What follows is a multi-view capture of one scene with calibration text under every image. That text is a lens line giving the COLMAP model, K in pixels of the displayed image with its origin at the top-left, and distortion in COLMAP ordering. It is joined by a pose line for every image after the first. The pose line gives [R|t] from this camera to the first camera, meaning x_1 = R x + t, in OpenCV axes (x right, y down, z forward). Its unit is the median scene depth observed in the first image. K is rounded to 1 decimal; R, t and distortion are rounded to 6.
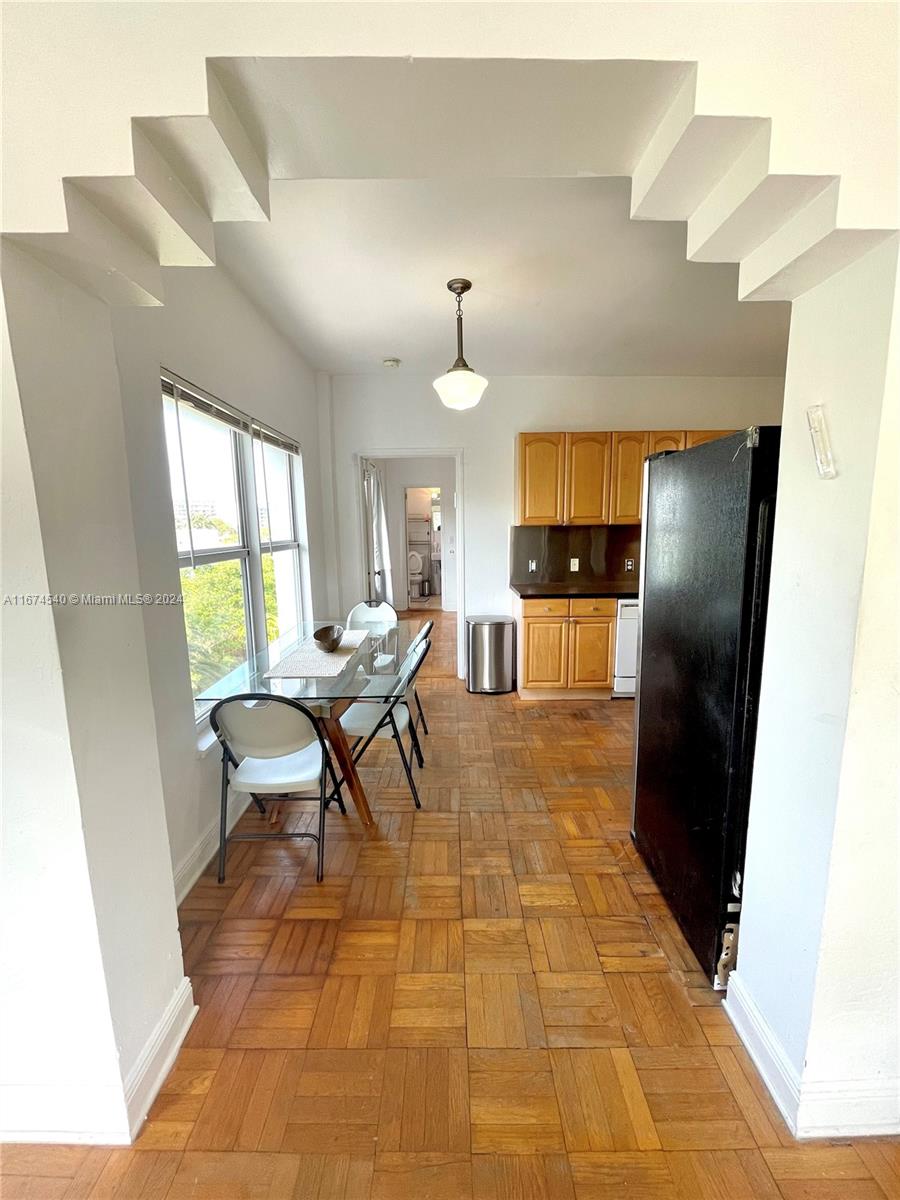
lens RADIAL K [[483.9, 0, 450.0], [0, 483.9, 600.0], [0, 0, 1]] dist [-0.000906, 0.000190]
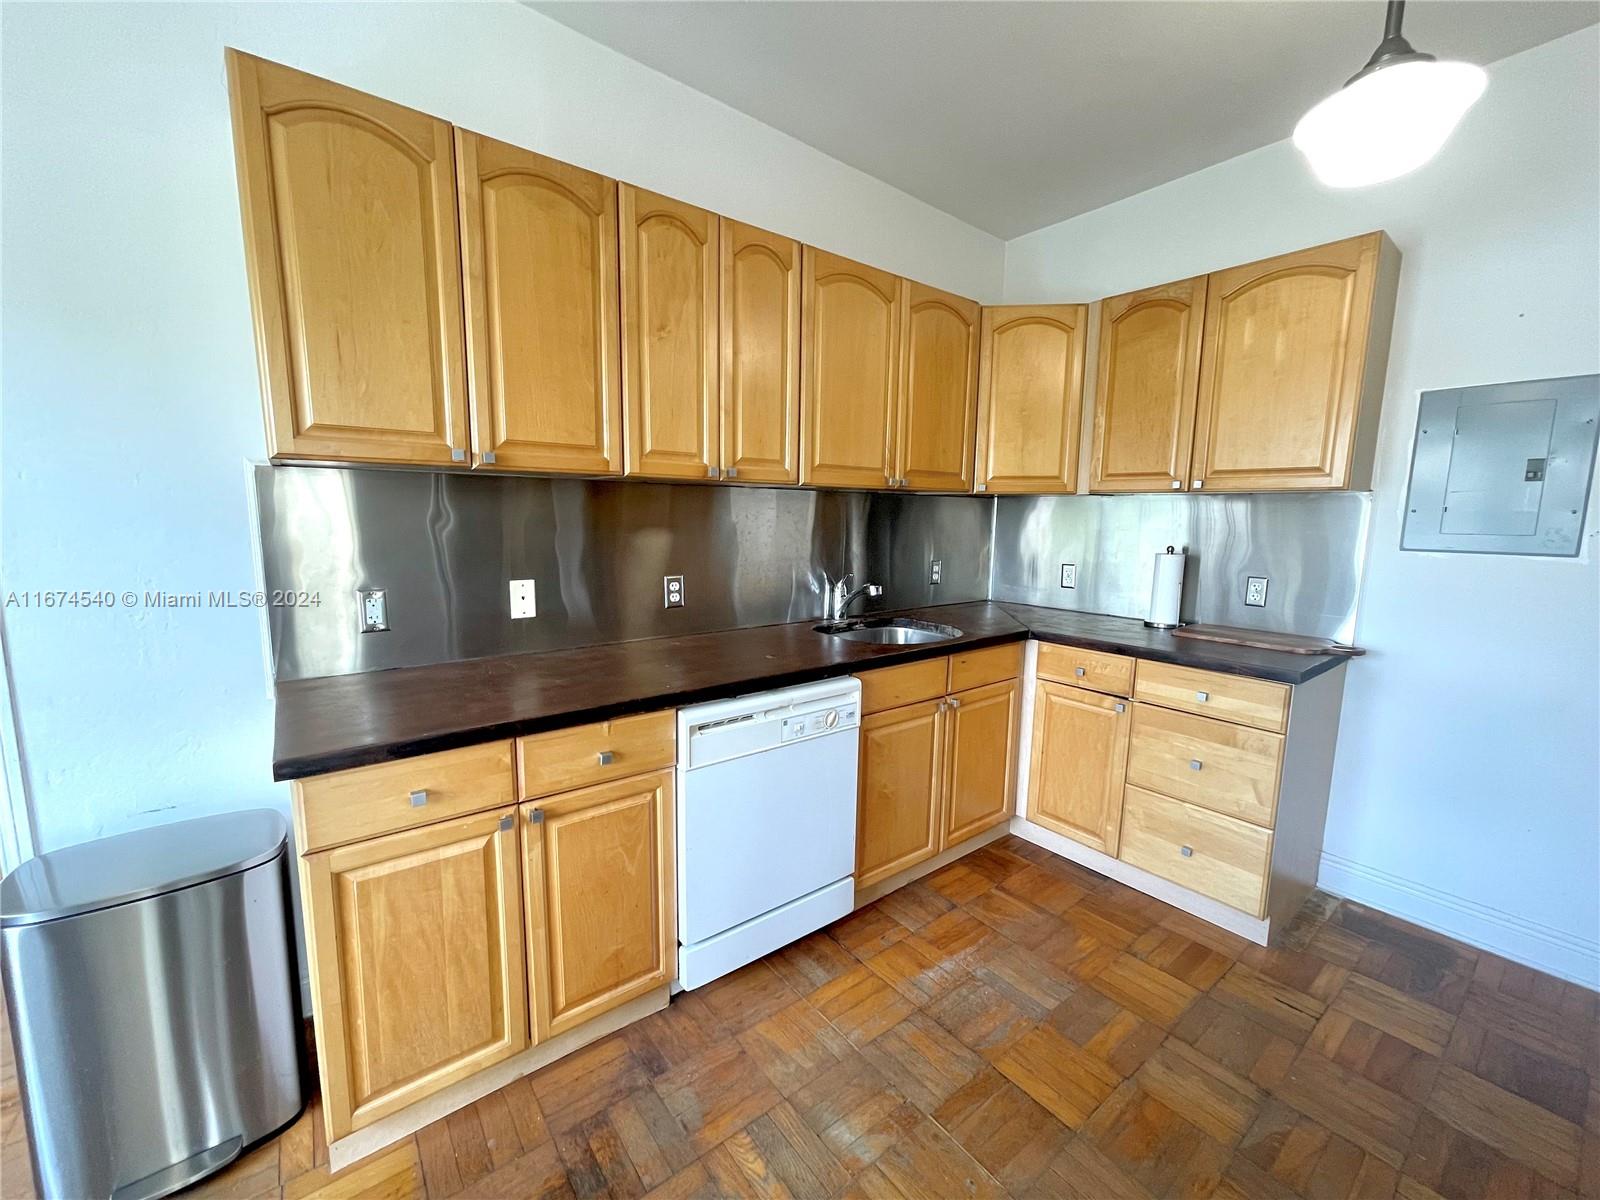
lens RADIAL K [[645.2, 0, 800.8], [0, 645.2, 602.9], [0, 0, 1]] dist [-0.000906, 0.000190]
pose [[0.786344, -0.060247, 0.614844, 0.153489], [0.071035, 0.997450, 0.006888, -0.066895], [-0.613691, 0.038259, 0.788618, 0.604865]]
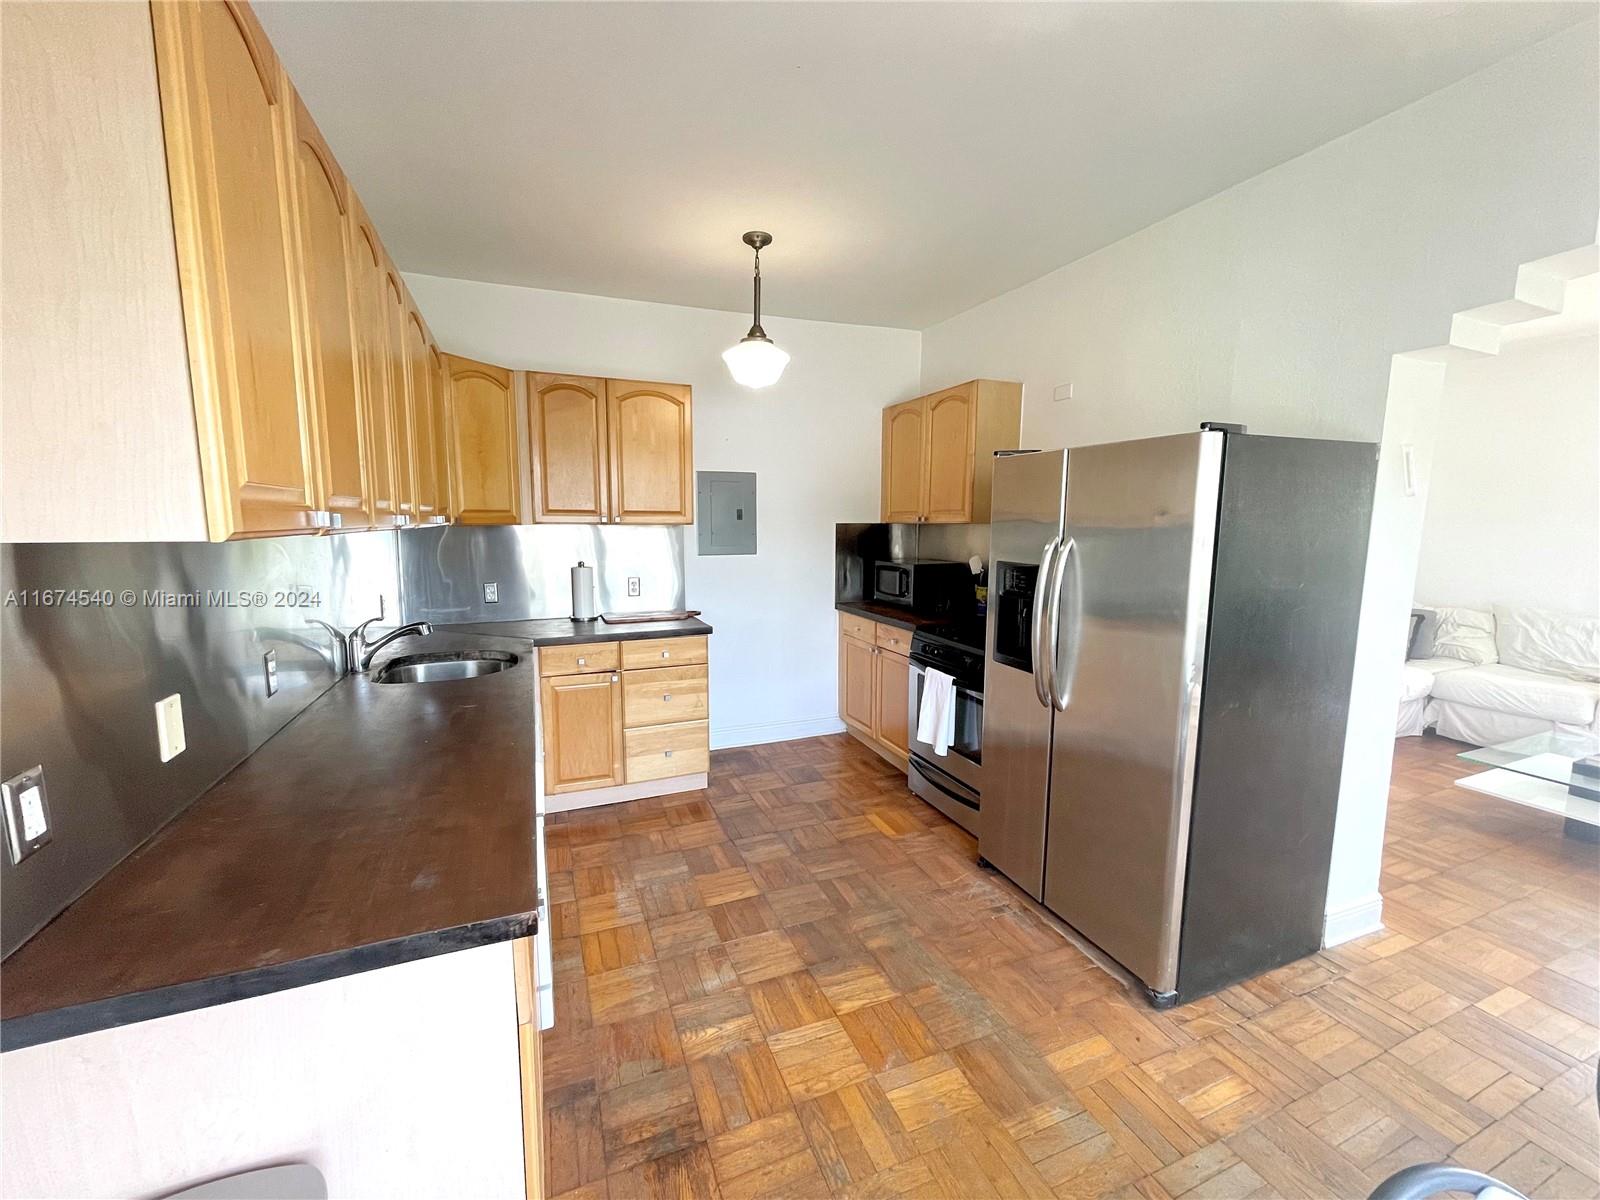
lens RADIAL K [[645.2, 0, 800.8], [0, 645.2, 602.9], [0, 0, 1]] dist [-0.000906, 0.000190]
pose [[-0.383140, -0.104079, 0.917808, -0.100719], [0.143881, 0.974779, 0.170603, -0.147248], [-0.912416, 0.197419, -0.358501, 0.946806]]
